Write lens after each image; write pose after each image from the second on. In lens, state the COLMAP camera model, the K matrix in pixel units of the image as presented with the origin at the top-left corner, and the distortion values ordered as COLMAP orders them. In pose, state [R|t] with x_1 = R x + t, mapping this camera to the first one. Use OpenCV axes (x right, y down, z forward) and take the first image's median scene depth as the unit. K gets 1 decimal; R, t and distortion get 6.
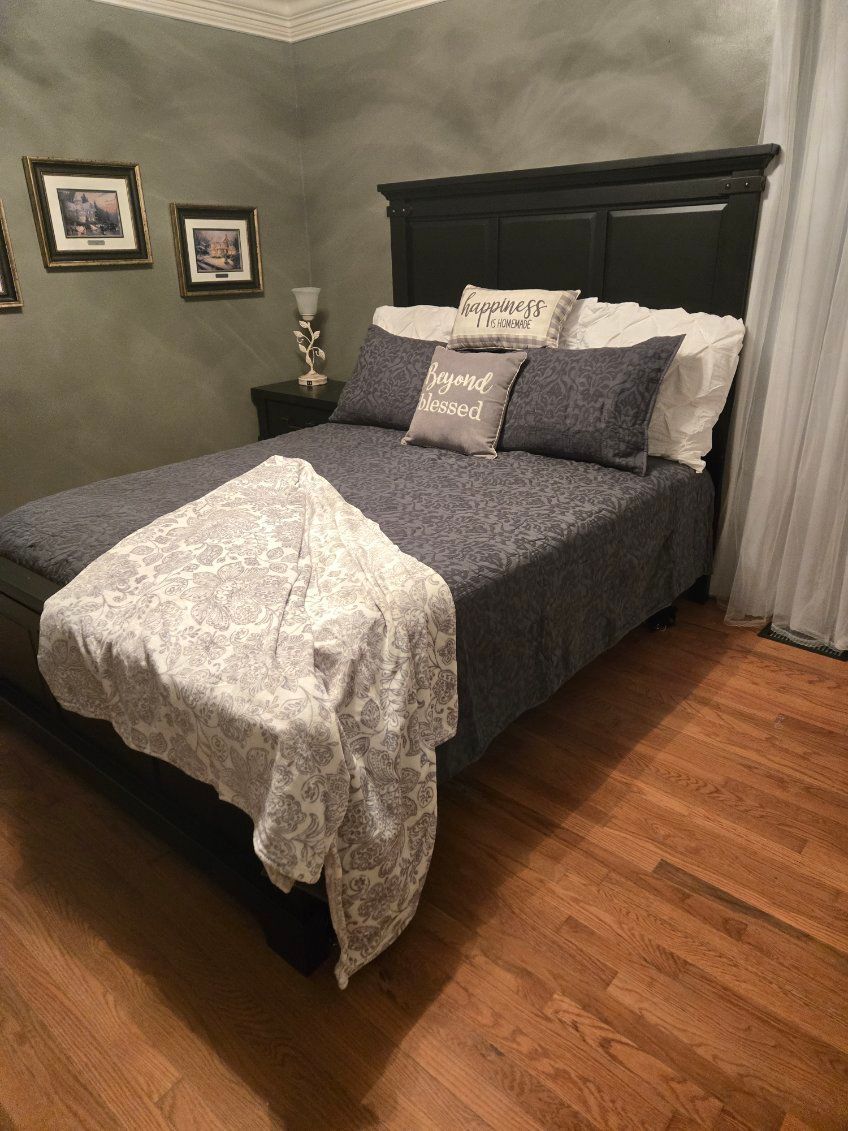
lens RADIAL K [[755.5, 0, 416.5], [0, 755.5, 557.2], [0, 0, 1]] dist [0.073179, -0.054943]
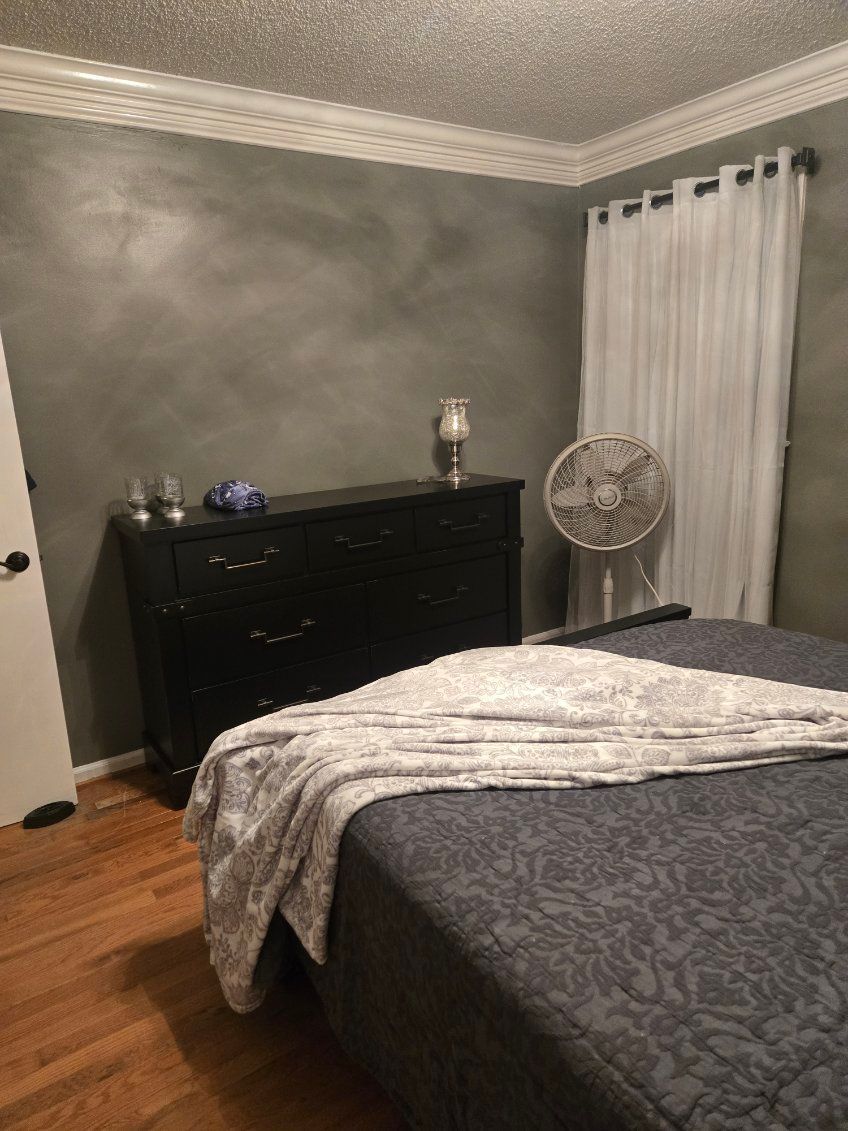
lens RADIAL K [[755.5, 0, 425.8], [0, 755.5, 565.0], [0, 0, 1]] dist [0.073179, -0.054943]
pose [[-0.279072, 0.259917, -0.924425, 0.590244], [-0.314718, 0.884746, 0.343770, -0.414440], [0.907233, 0.386870, -0.165107, 0.929518]]
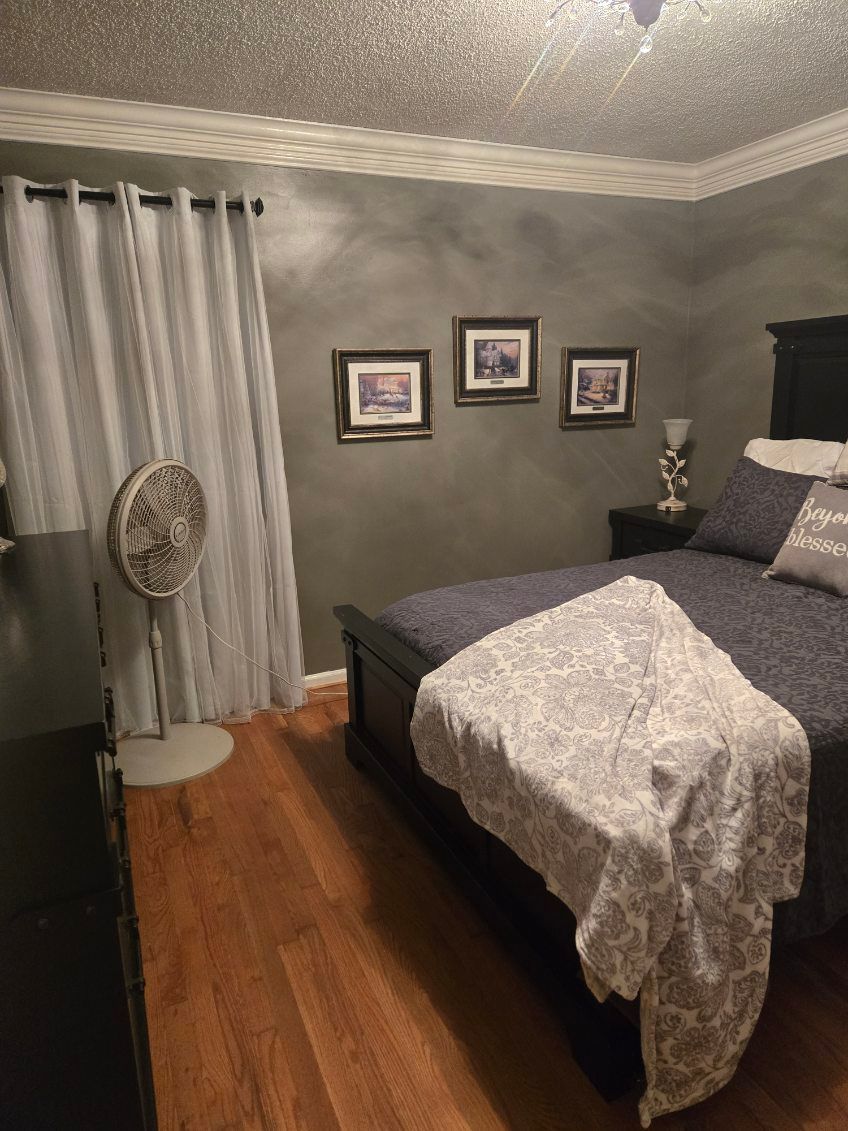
lens RADIAL K [[755.5, 0, 433.6], [0, 755.5, 568.8], [0, 0, 1]] dist [0.073179, -0.054943]
pose [[0.908204, 0.102542, -0.405771, -0.009514], [-0.157010, 0.982188, -0.103216, 0.008437], [0.387960, 0.157452, 0.908128, -0.069486]]
